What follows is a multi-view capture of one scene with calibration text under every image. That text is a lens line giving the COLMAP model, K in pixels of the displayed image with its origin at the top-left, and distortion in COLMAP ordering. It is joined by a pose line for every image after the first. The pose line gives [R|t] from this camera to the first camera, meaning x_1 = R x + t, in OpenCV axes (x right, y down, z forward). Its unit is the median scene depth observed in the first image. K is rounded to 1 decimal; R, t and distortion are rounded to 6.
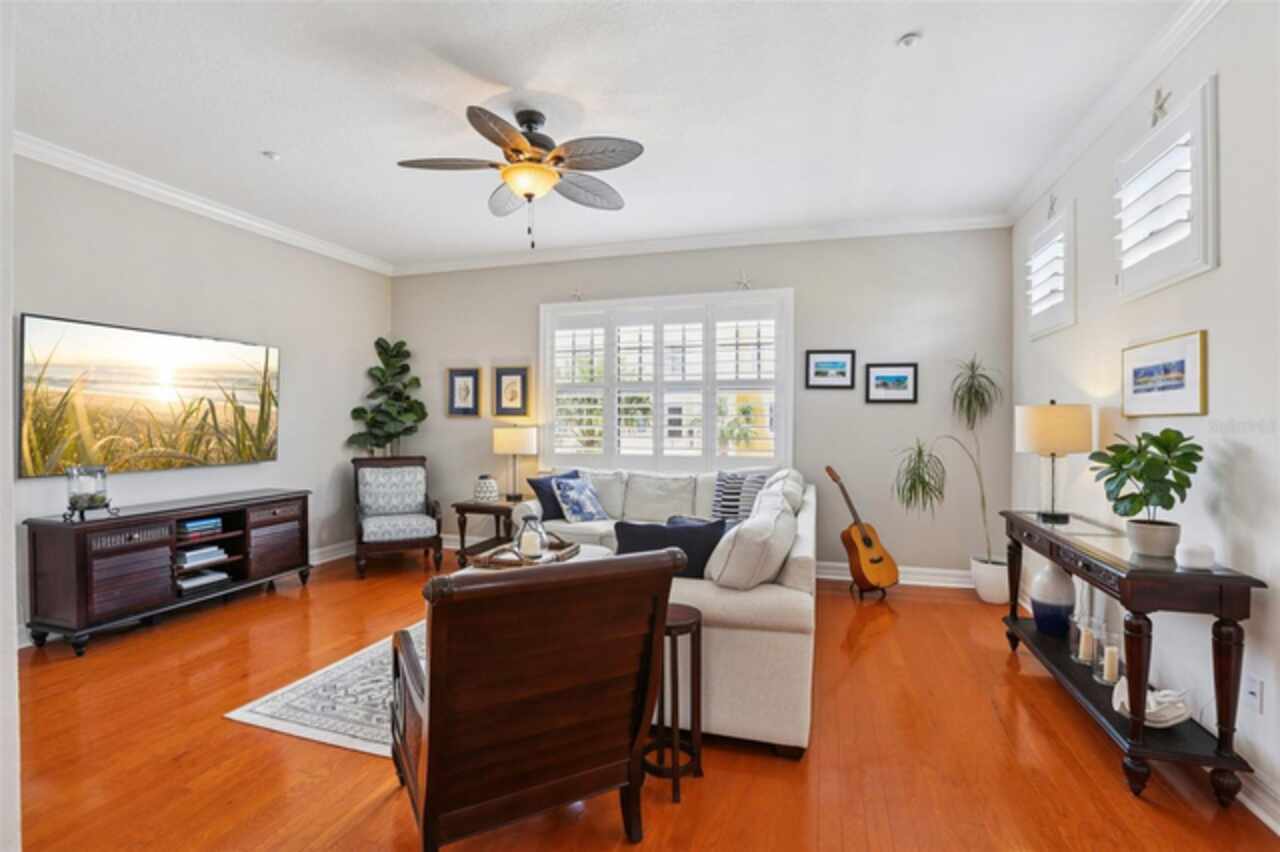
lens RADIAL K [[590.9, 0, 637.2], [0, 590.9, 423.5], [0, 0, 1]] dist [-0.034447, 0.007382]
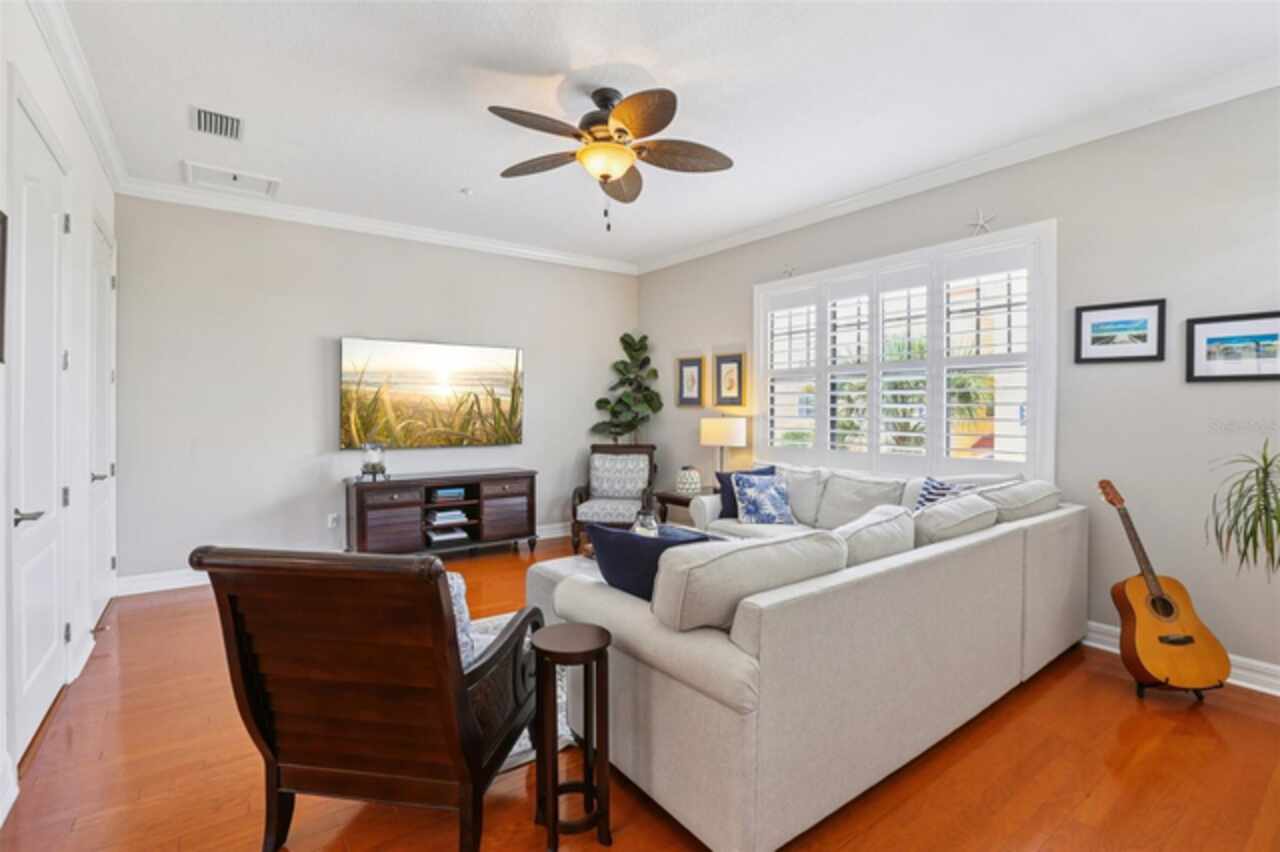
lens RADIAL K [[590.9, 0, 604.6], [0, 590.9, 411.5], [0, 0, 1]] dist [-0.034447, 0.007382]
pose [[0.802954, 0.001769, -0.596039, 0.256788], [-0.003657, 0.999991, -0.001959, -0.001107], [0.596030, 0.003753, 0.802953, 0.148794]]
